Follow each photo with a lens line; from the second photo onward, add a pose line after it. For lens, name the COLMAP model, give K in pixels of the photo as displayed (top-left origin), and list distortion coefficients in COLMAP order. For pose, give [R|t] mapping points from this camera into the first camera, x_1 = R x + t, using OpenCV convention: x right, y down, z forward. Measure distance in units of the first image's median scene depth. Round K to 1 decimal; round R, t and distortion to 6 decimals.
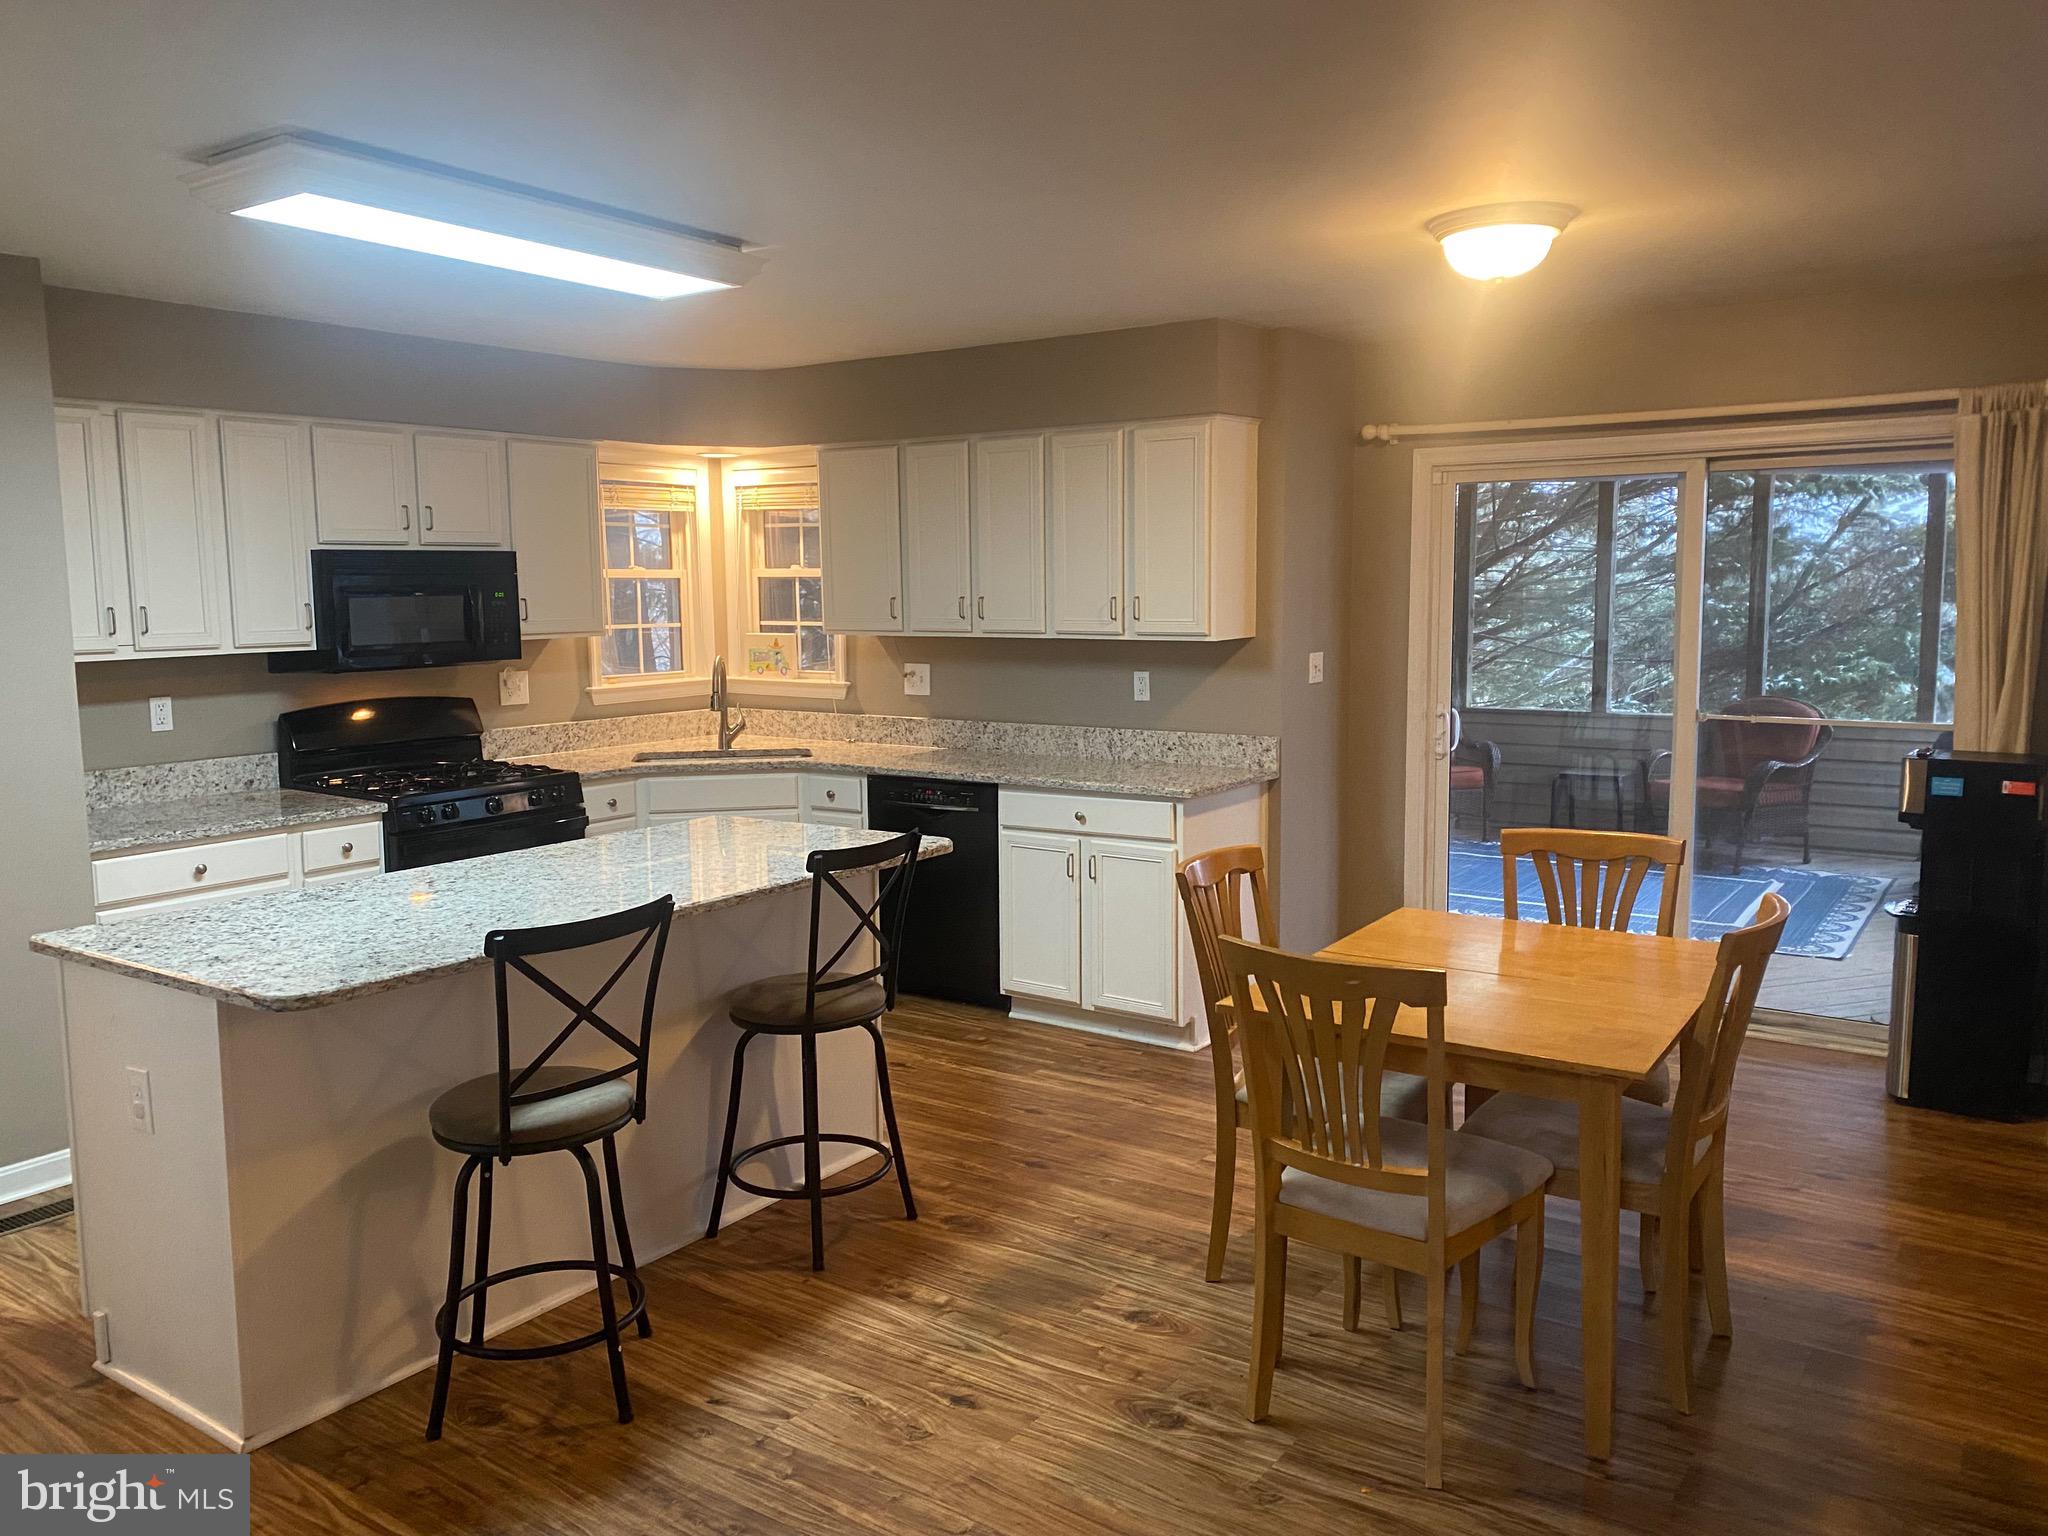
lens RADIAL K [[1536.7, 0, 1016.5], [0, 1536.7, 748.0], [0, 0, 1]] dist [0.093108, -0.130903]
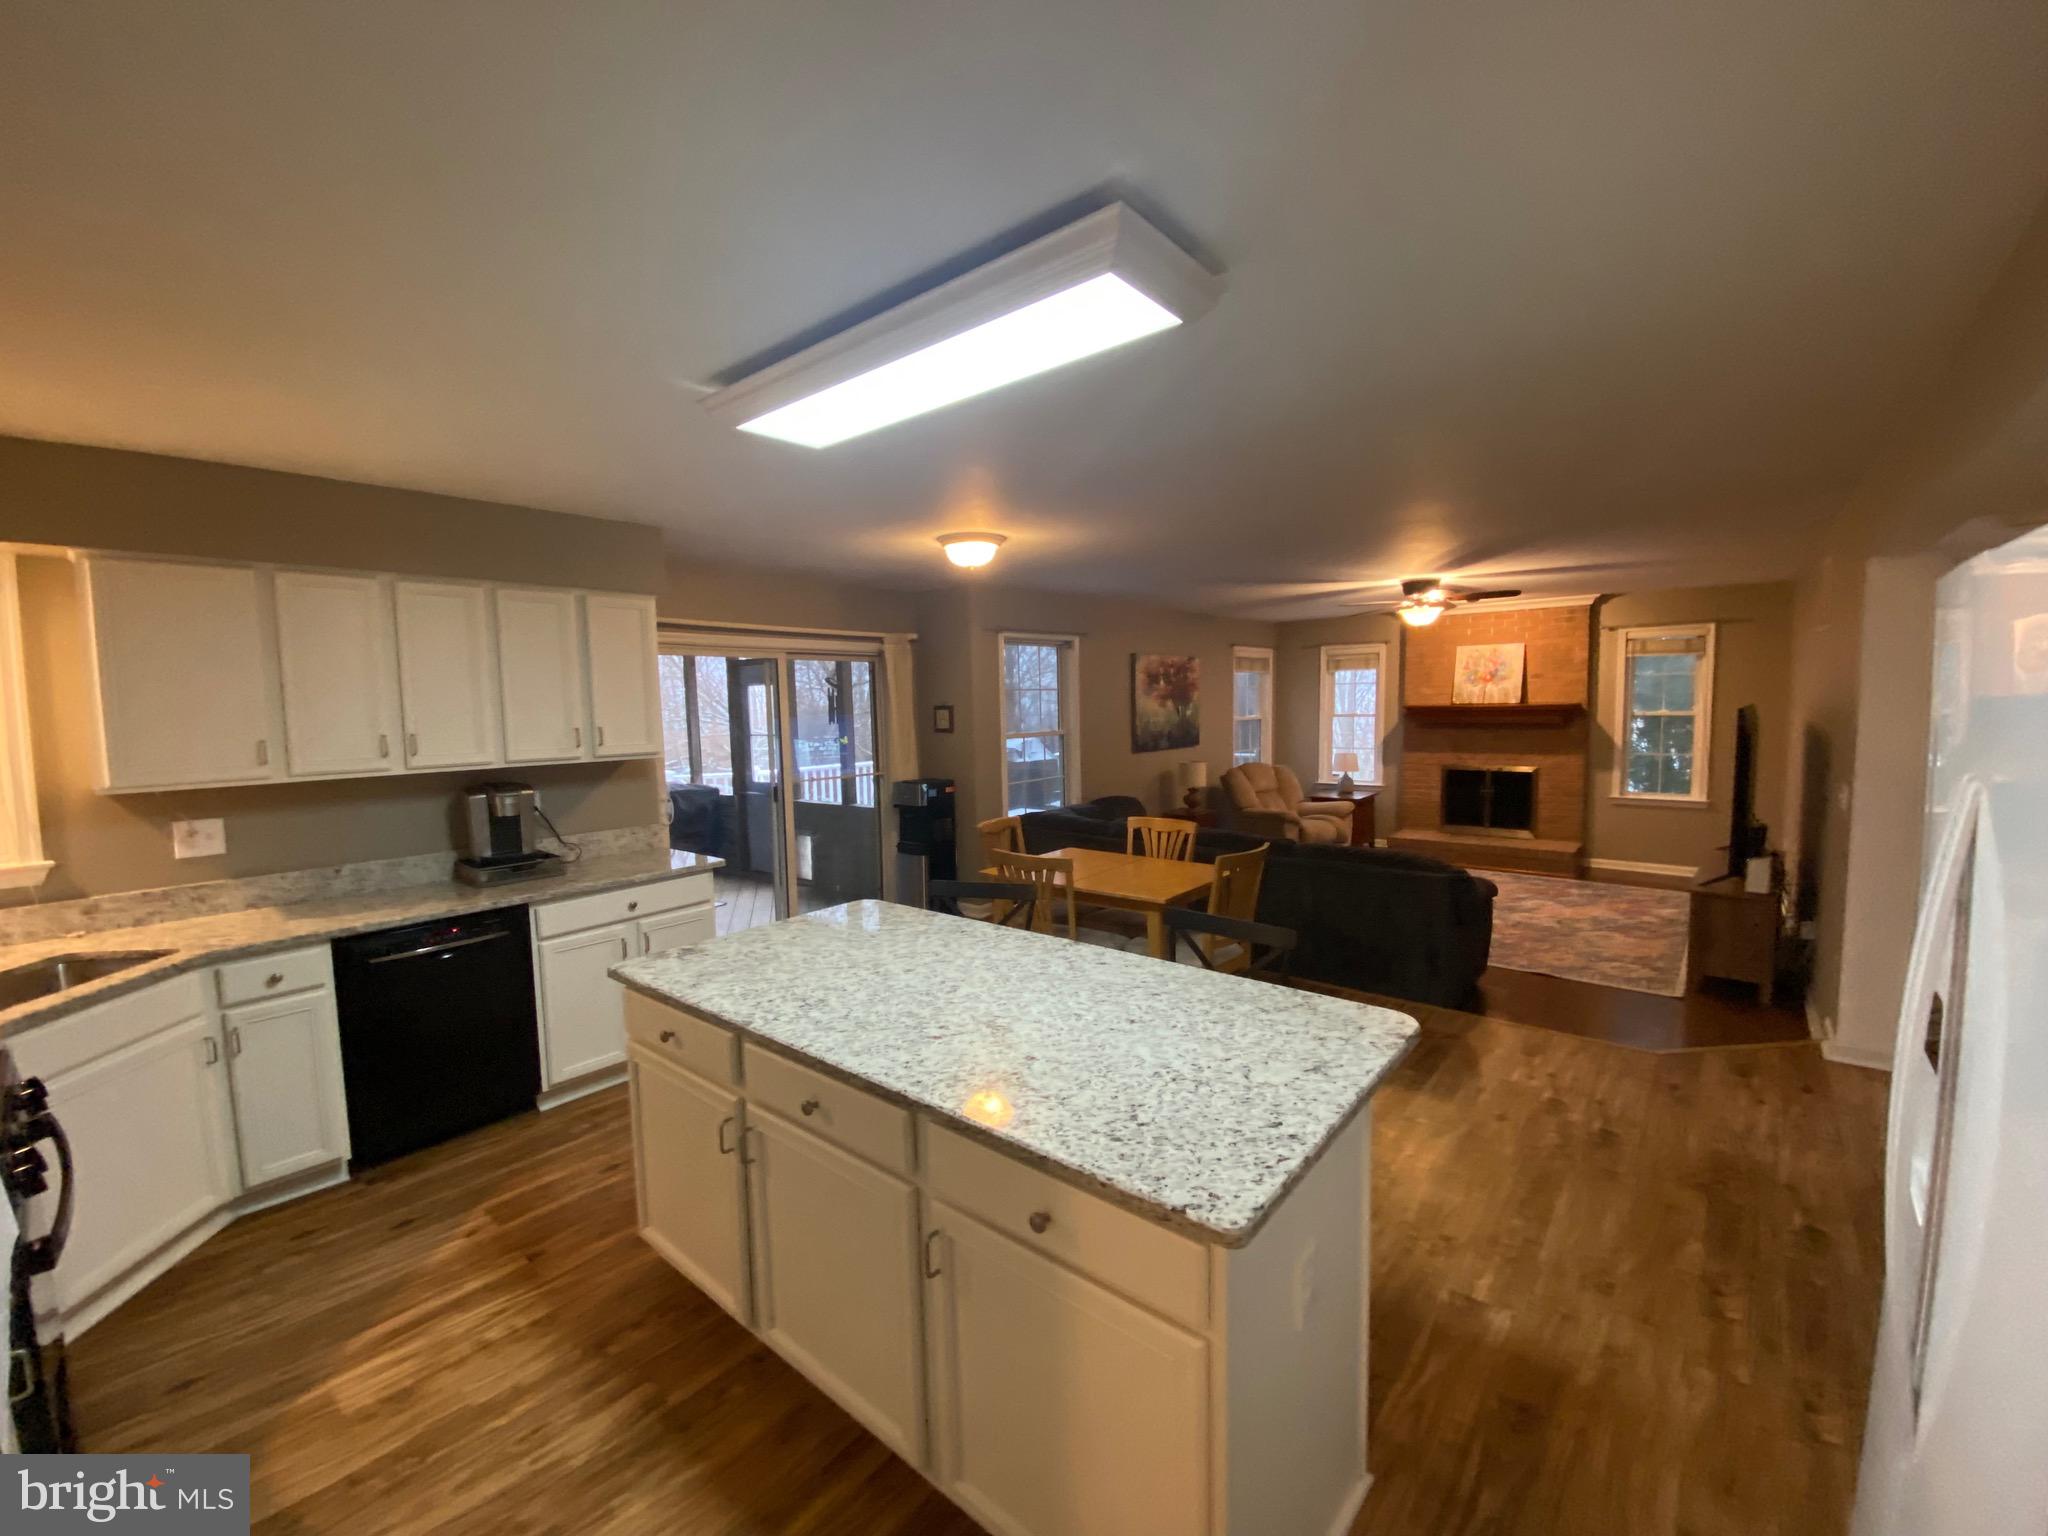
lens RADIAL K [[813.5, 0, 1020.2], [0, 813.5, 771.1], [0, 0, 1]] dist [0.048297, -0.038876]
pose [[0.090641, -0.075461, 0.993021, -0.593716], [0.127751, 0.989768, 0.063553, -0.065515], [-0.987656, 0.121099, 0.099354, 0.628931]]
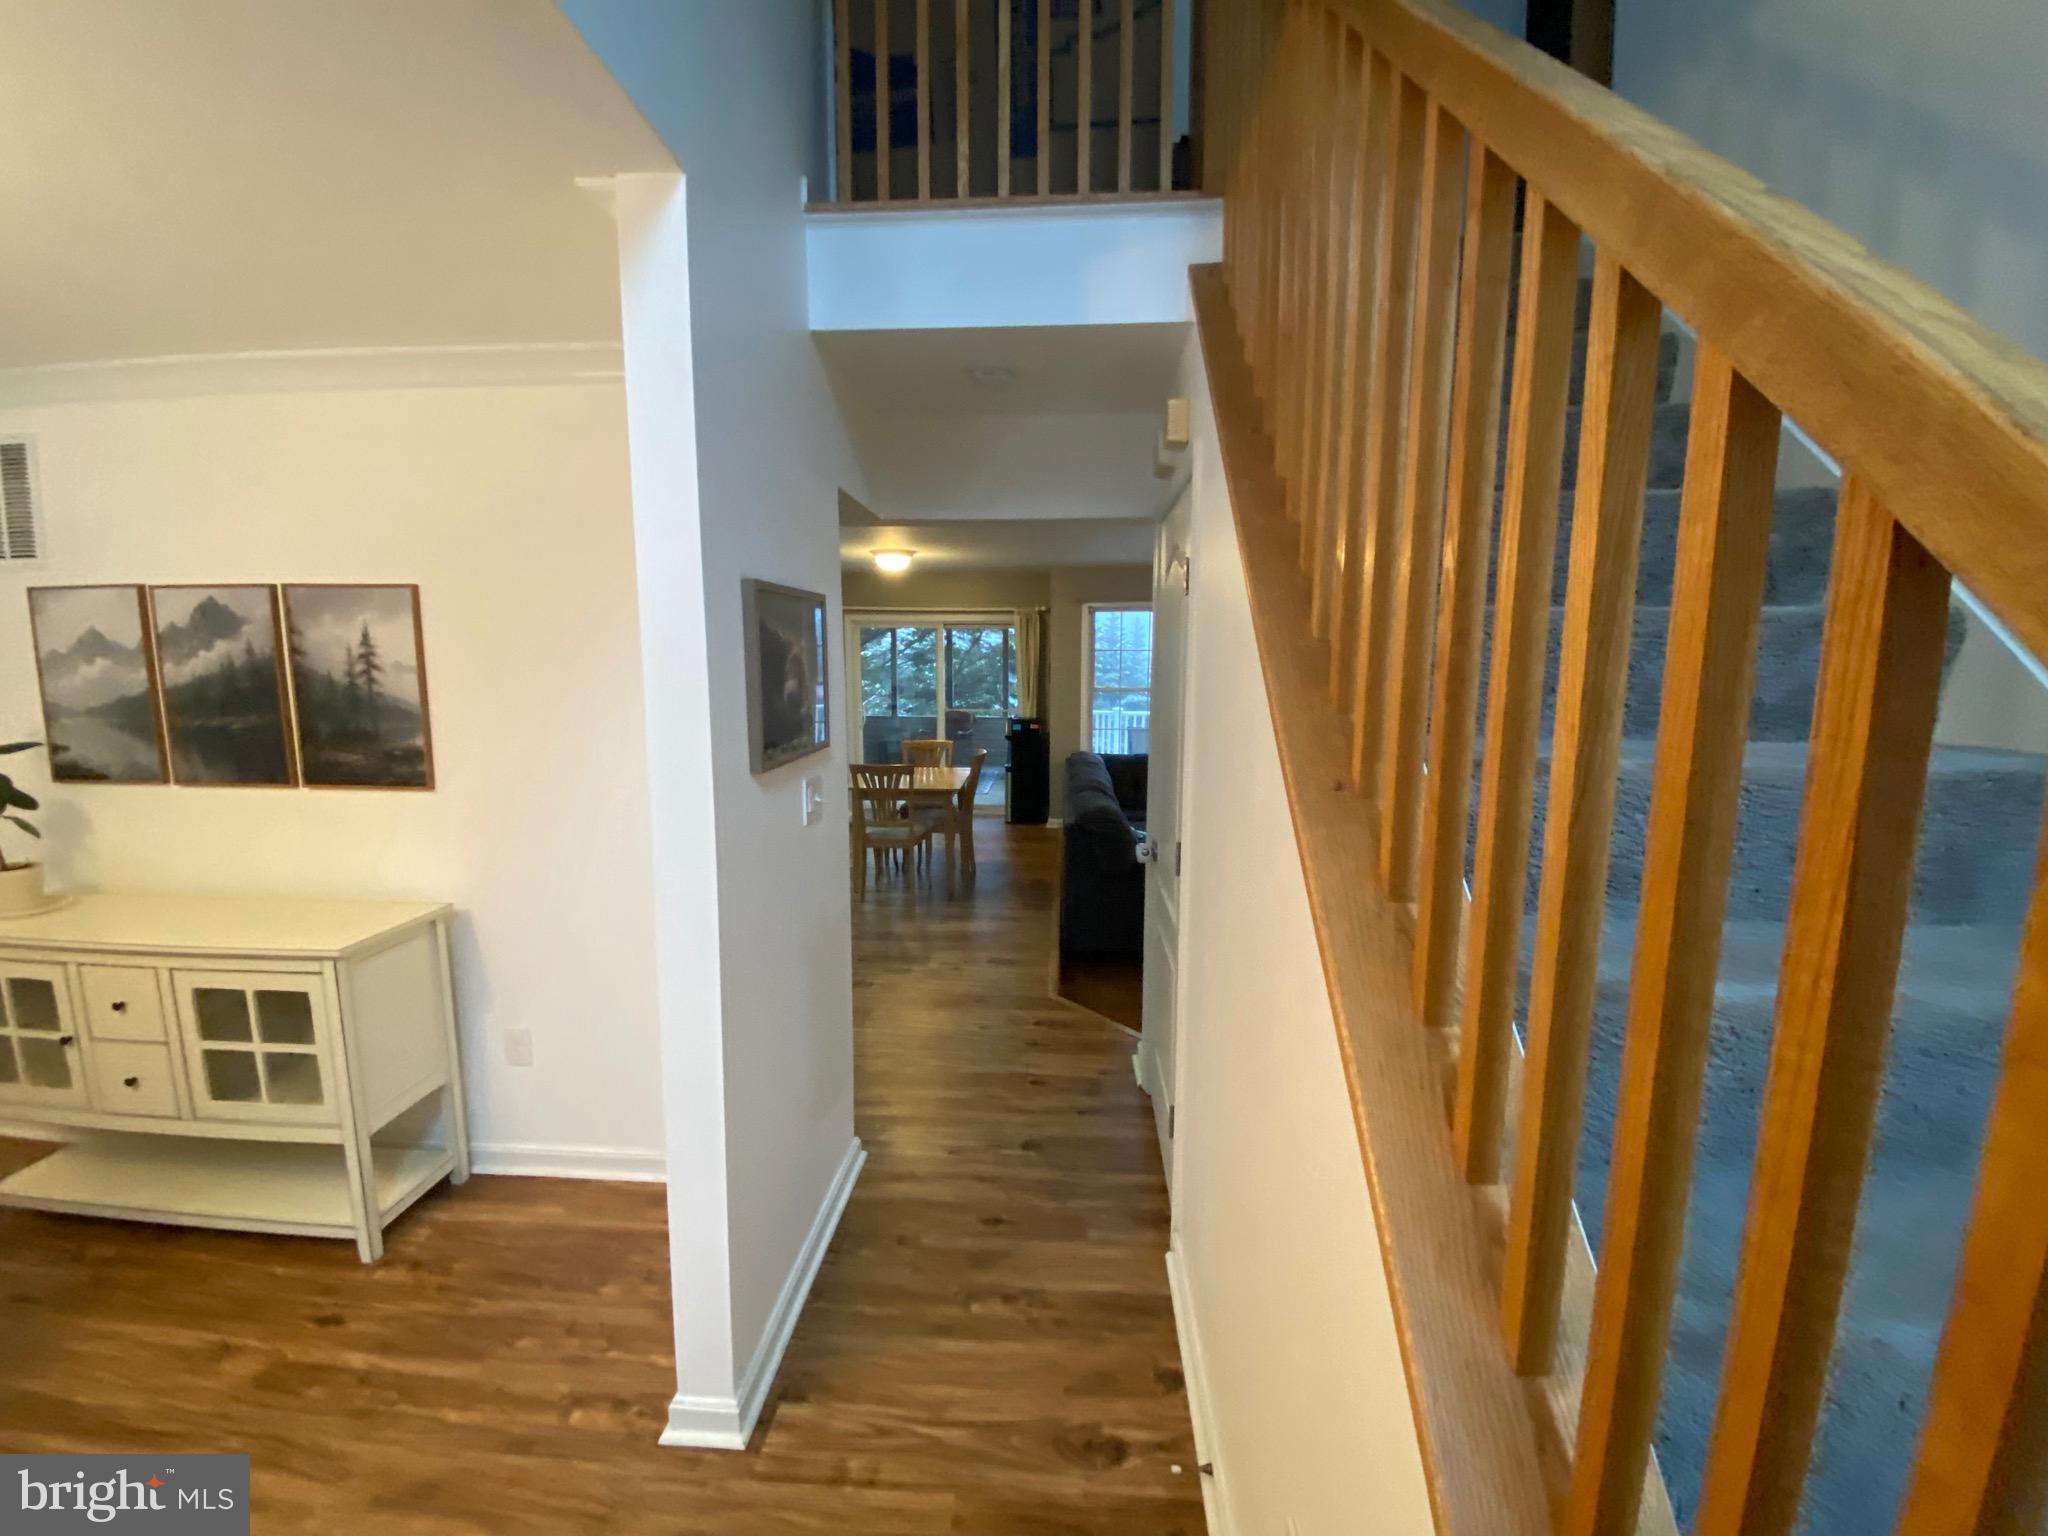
lens RADIAL K [[813.5, 0, 1020.2], [0, 813.5, 771.1], [0, 0, 1]] dist [0.048297, -0.038876]
pose [[0.850180, -0.058500, 0.523232, -0.281267], [0.044978, 0.998245, 0.038525, 0.044353], [-0.524567, -0.009219, 0.851319, -0.435883]]
